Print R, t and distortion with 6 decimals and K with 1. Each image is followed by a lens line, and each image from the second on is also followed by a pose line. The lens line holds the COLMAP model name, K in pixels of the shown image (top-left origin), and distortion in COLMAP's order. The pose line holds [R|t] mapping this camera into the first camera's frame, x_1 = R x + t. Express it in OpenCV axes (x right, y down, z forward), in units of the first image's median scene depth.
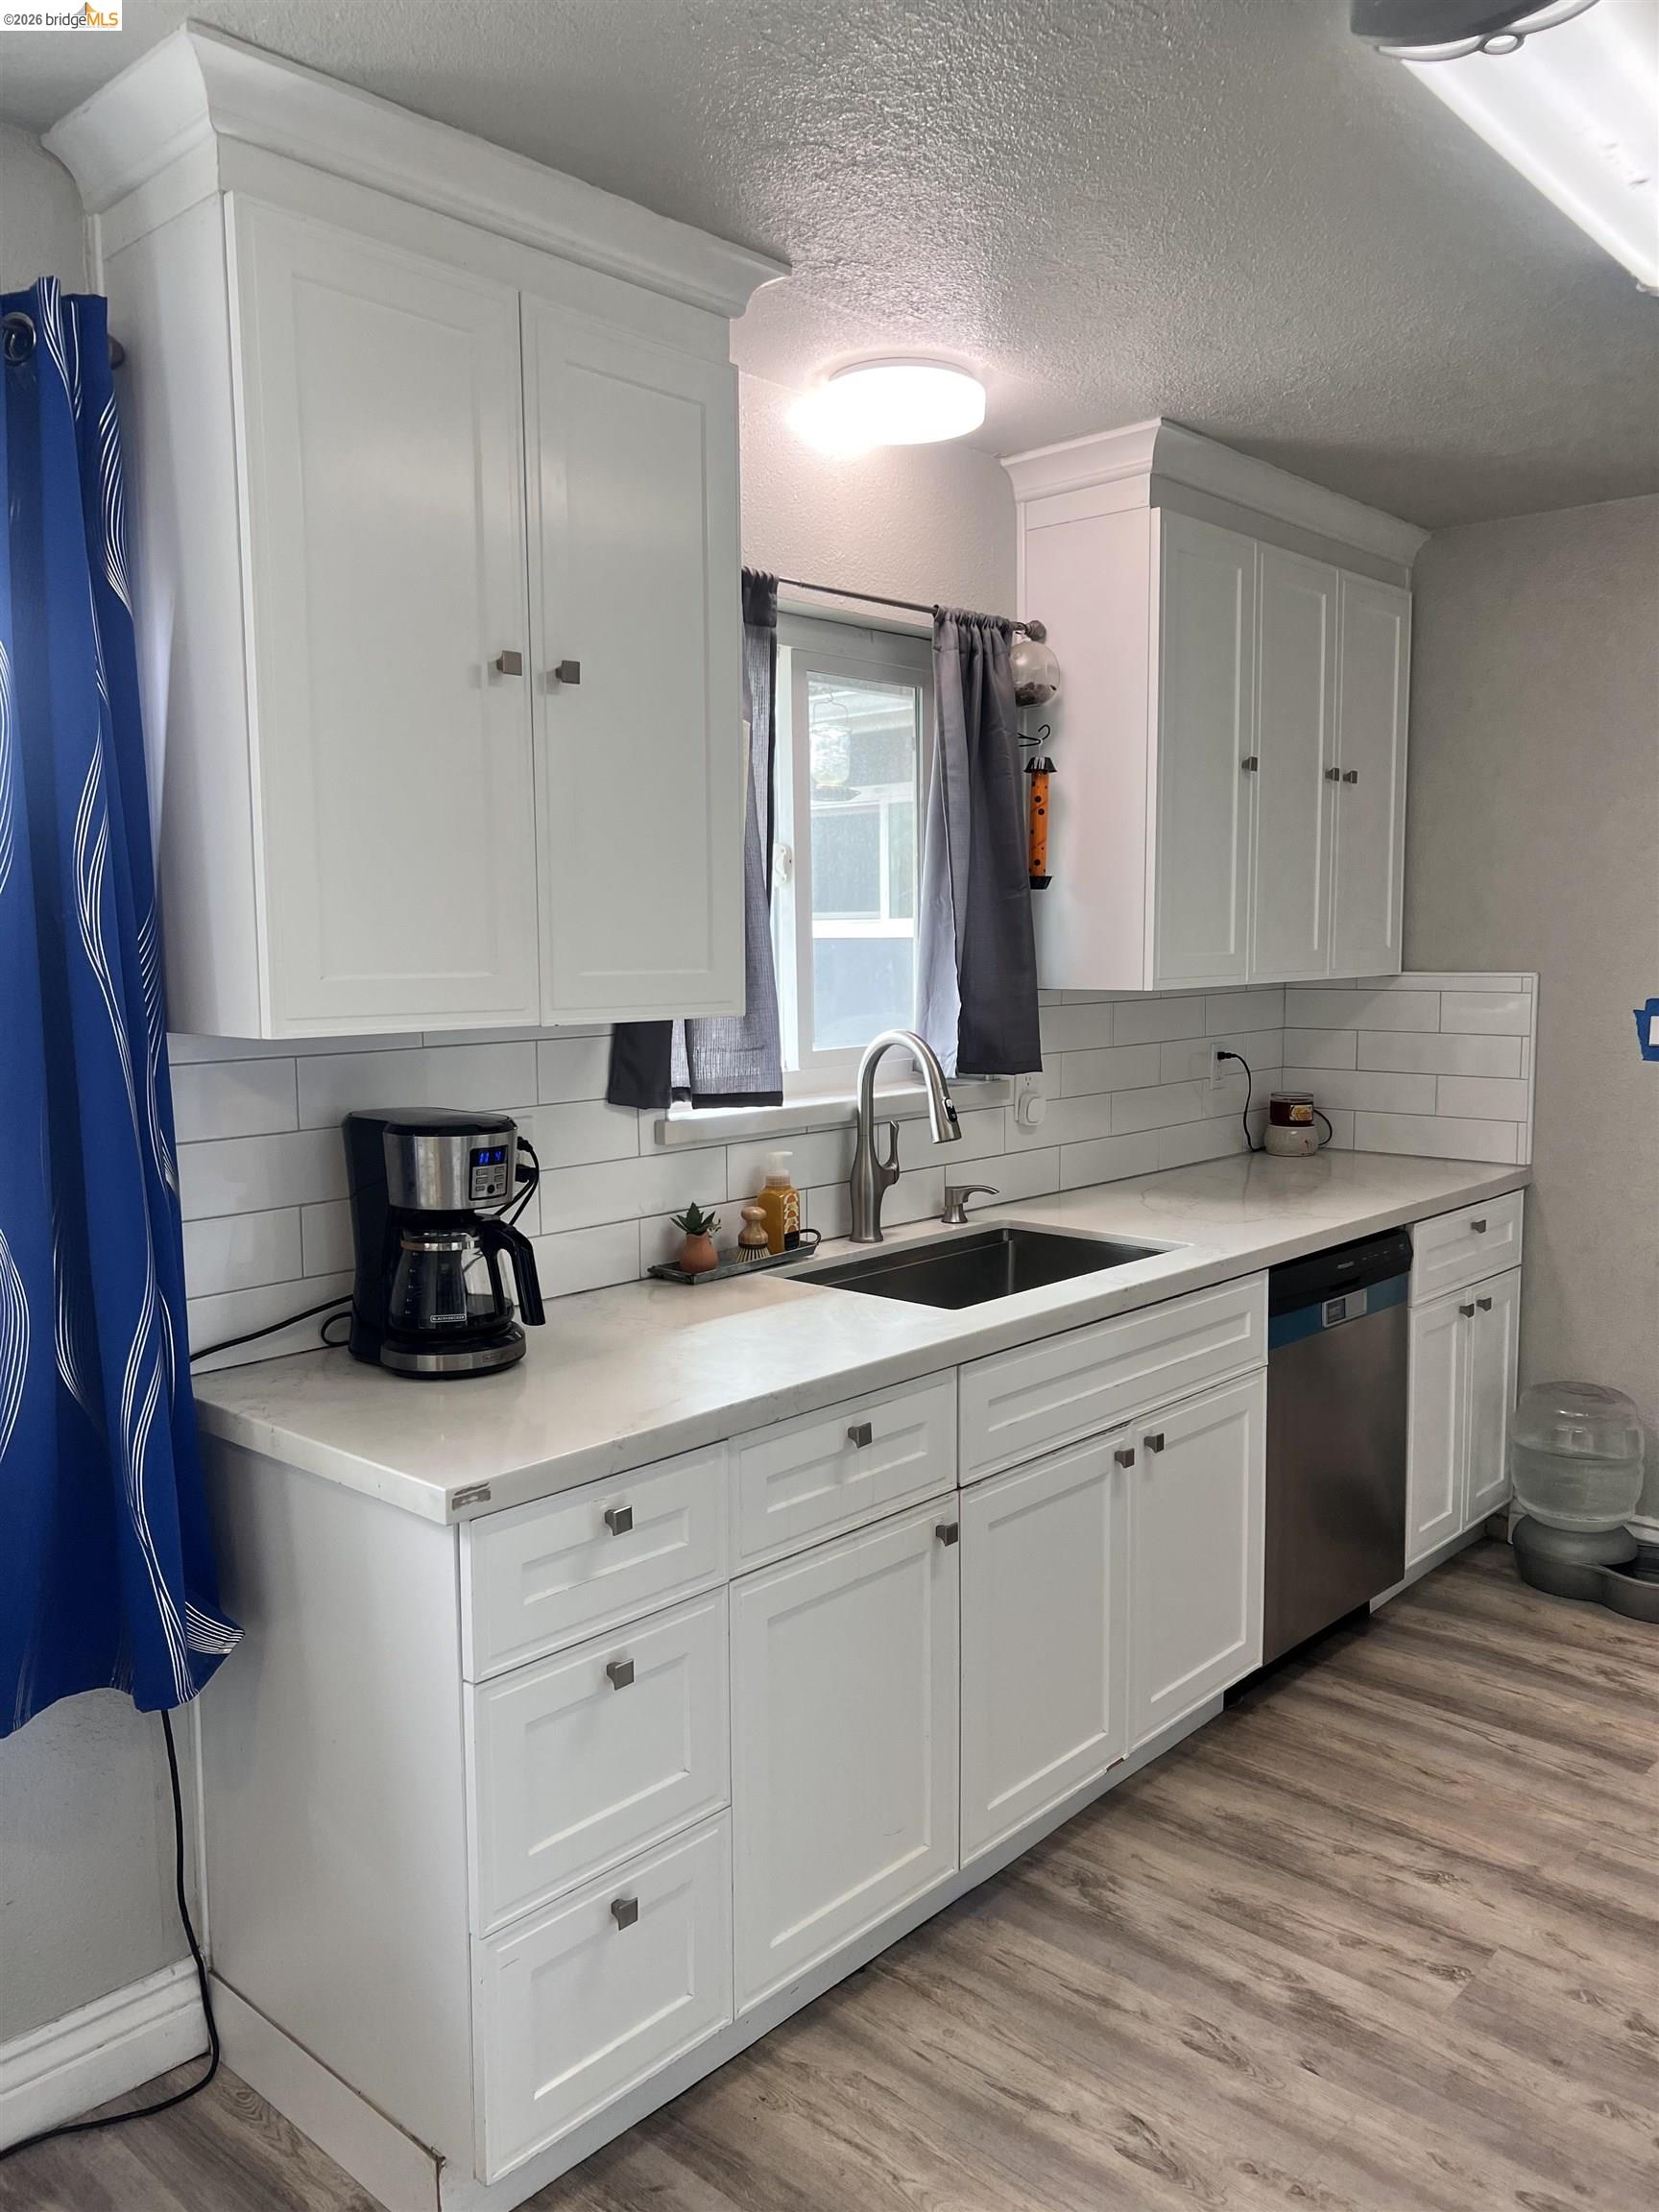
lens RADIAL K [[1663.1, 0, 826.3], [0, 1663.1, 1094.5], [0, 0, 1]] dist [0.002616, -0.013209]
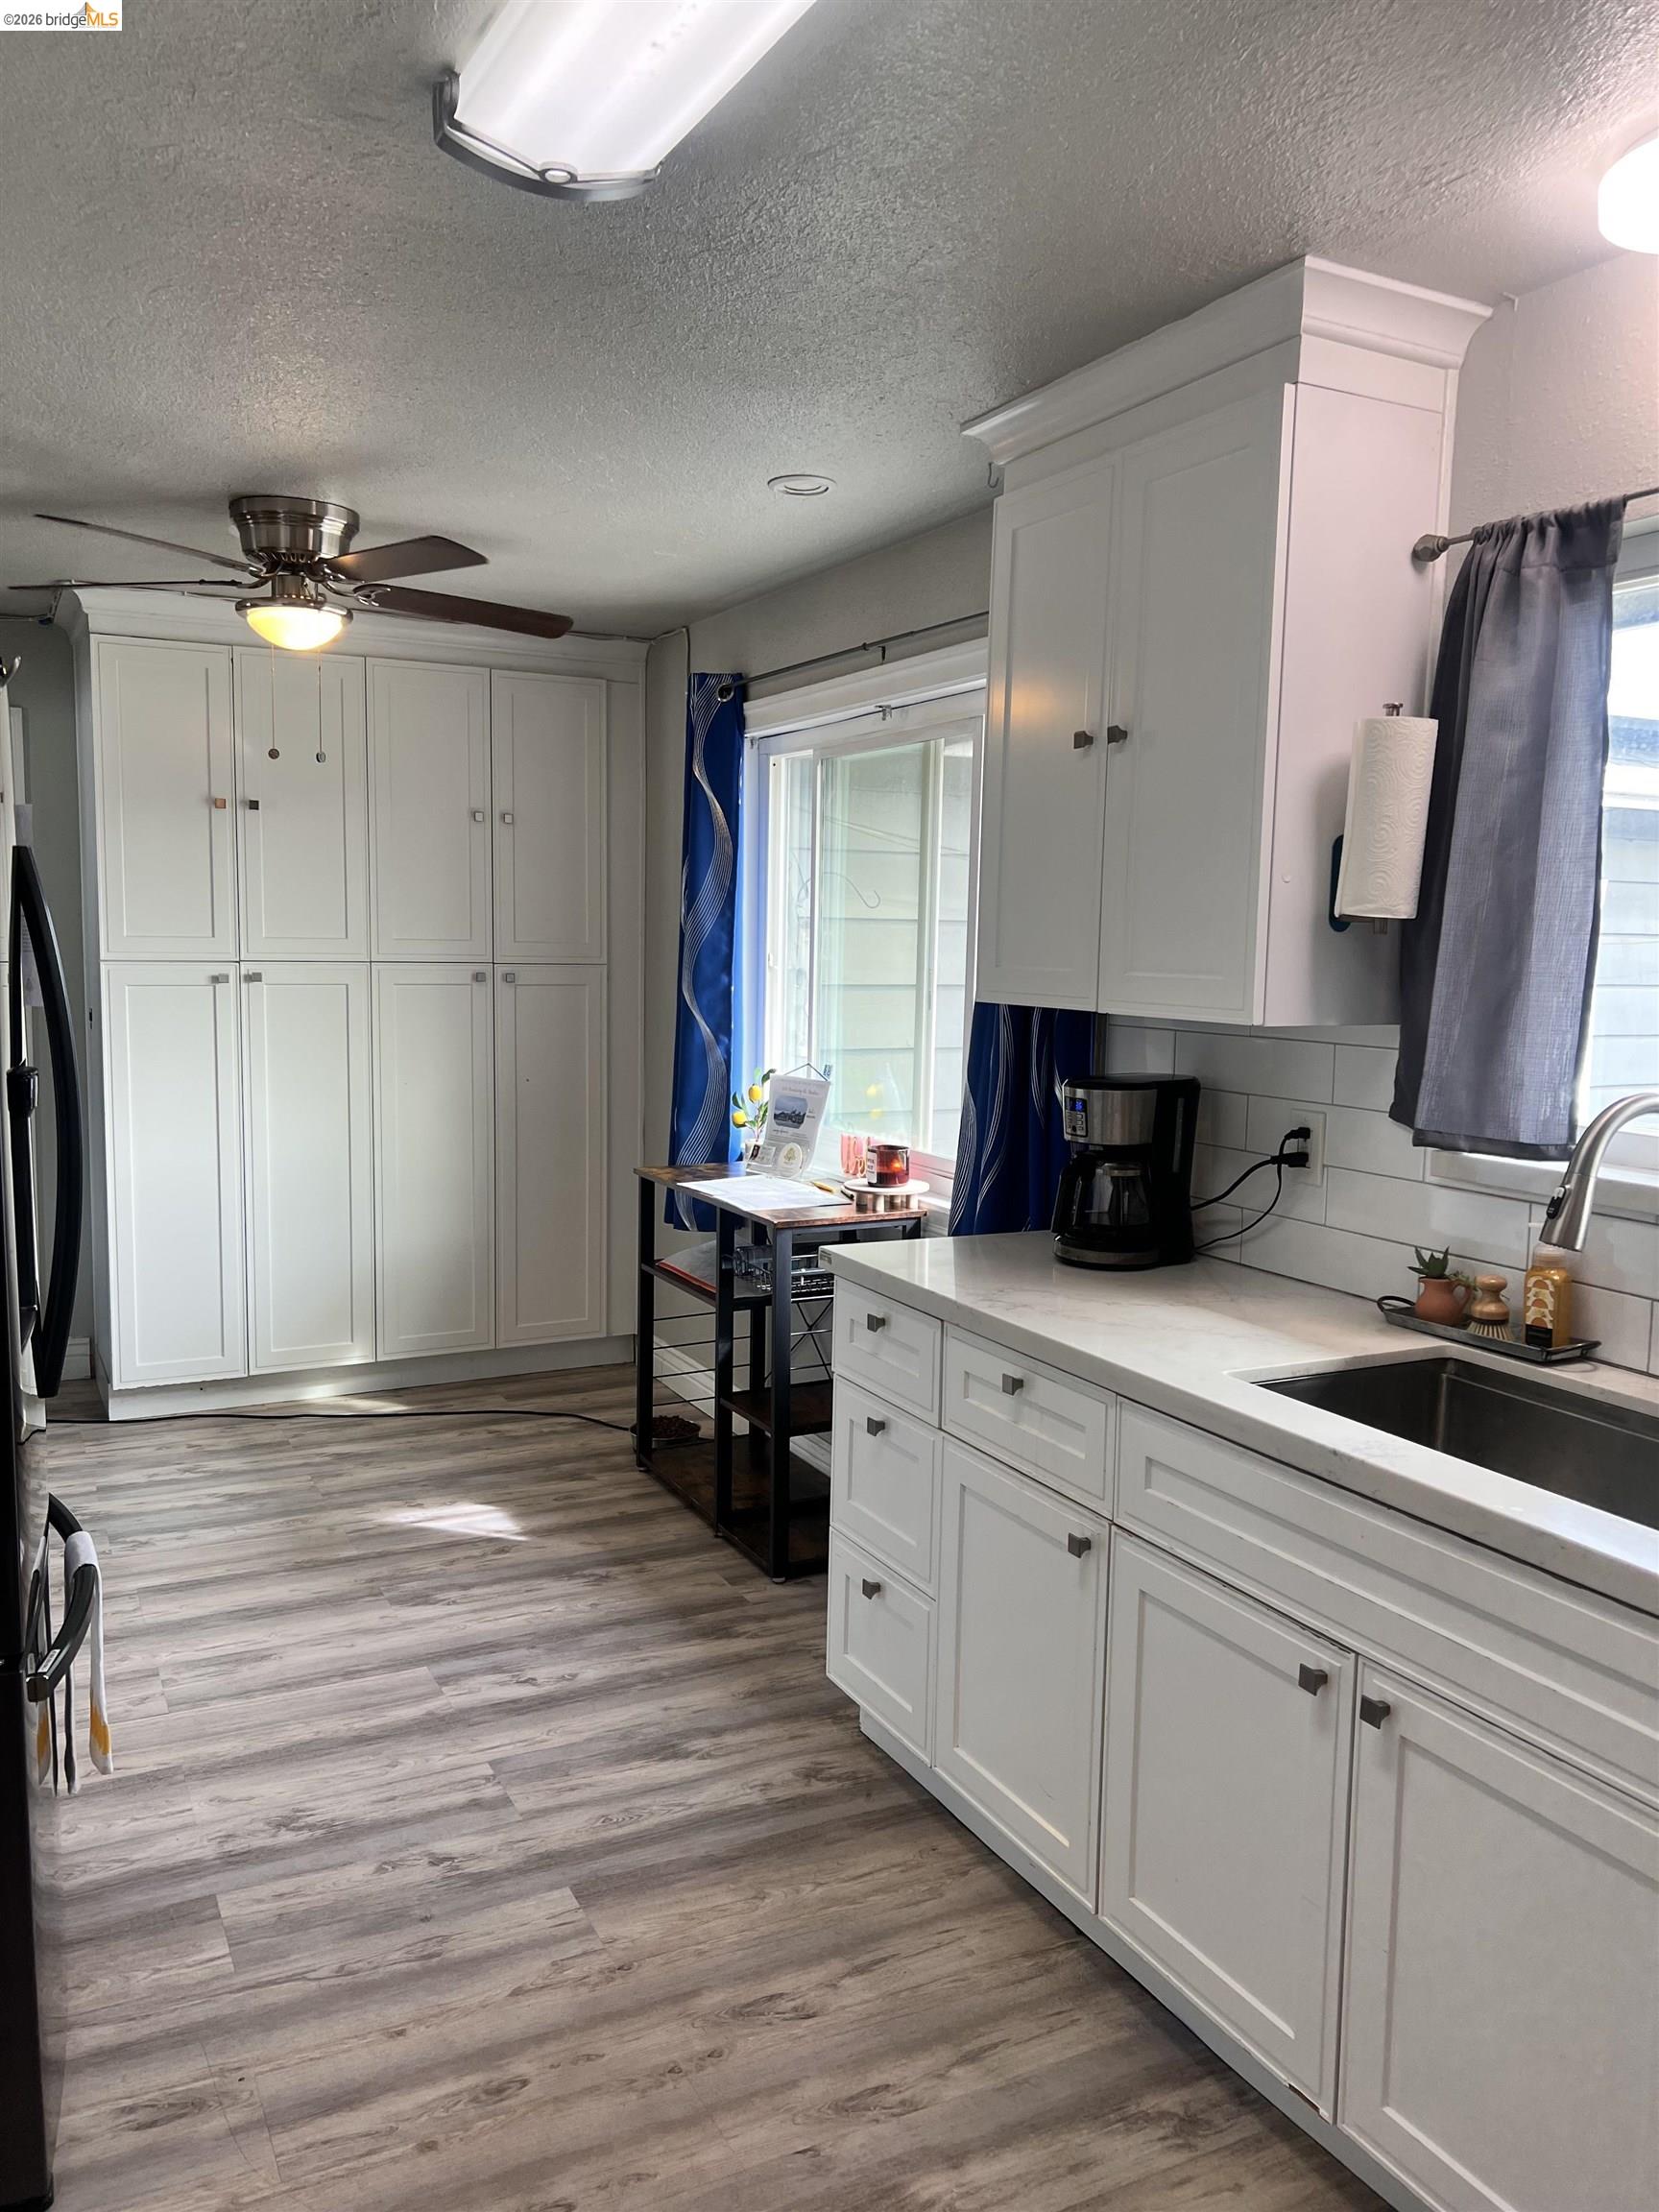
lens RADIAL K [[1663.1, 0, 832.0], [0, 1663.1, 1119.0], [0, 0, 1]] dist [0.002616, -0.013209]
pose [[-0.344571, 0.103232, -0.933067, 1.040239], [-0.113653, 0.982037, 0.150621, -0.122268], [0.931855, 0.157945, -0.326649, 1.159921]]
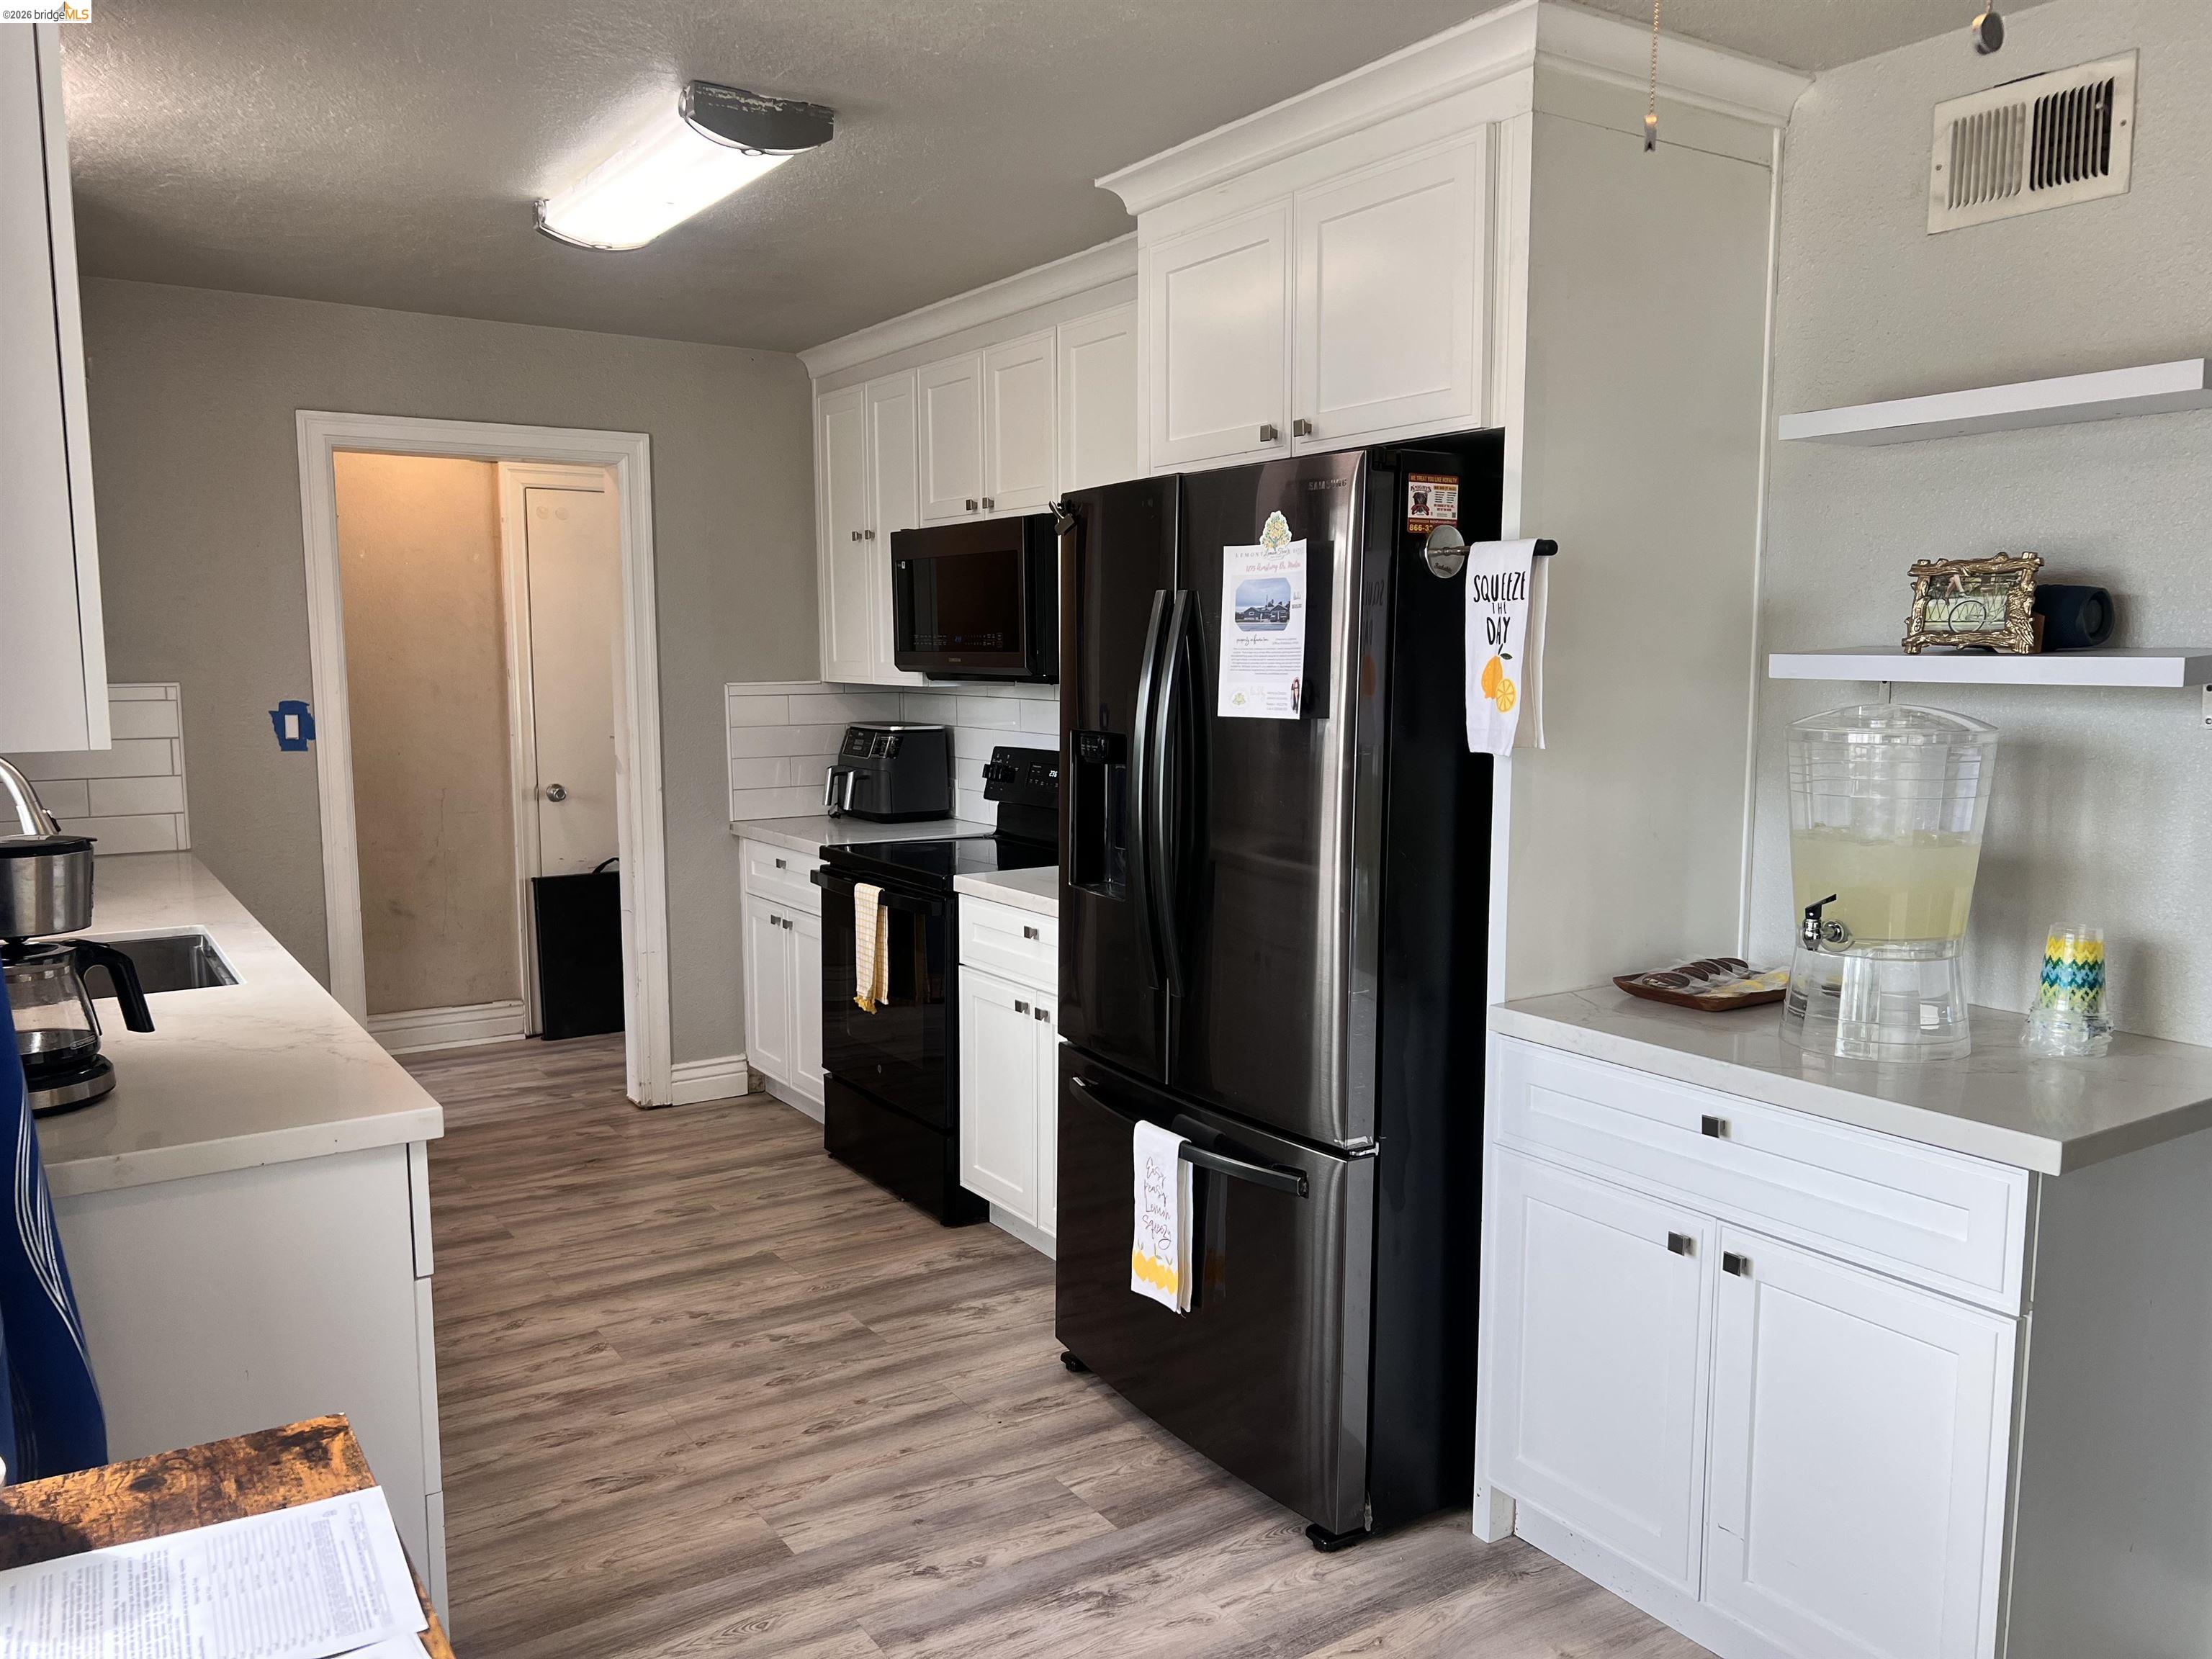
lens RADIAL K [[1663.1, 0, 1096.0], [0, 1663.1, 836.0], [0, 0, 1]] dist [0.002616, -0.013209]
pose [[0.247350, -0.107215, 0.962976, -0.921785], [0.096928, 0.991612, 0.085507, -0.008714], [-0.964066, 0.072189, 0.255667, 0.164398]]
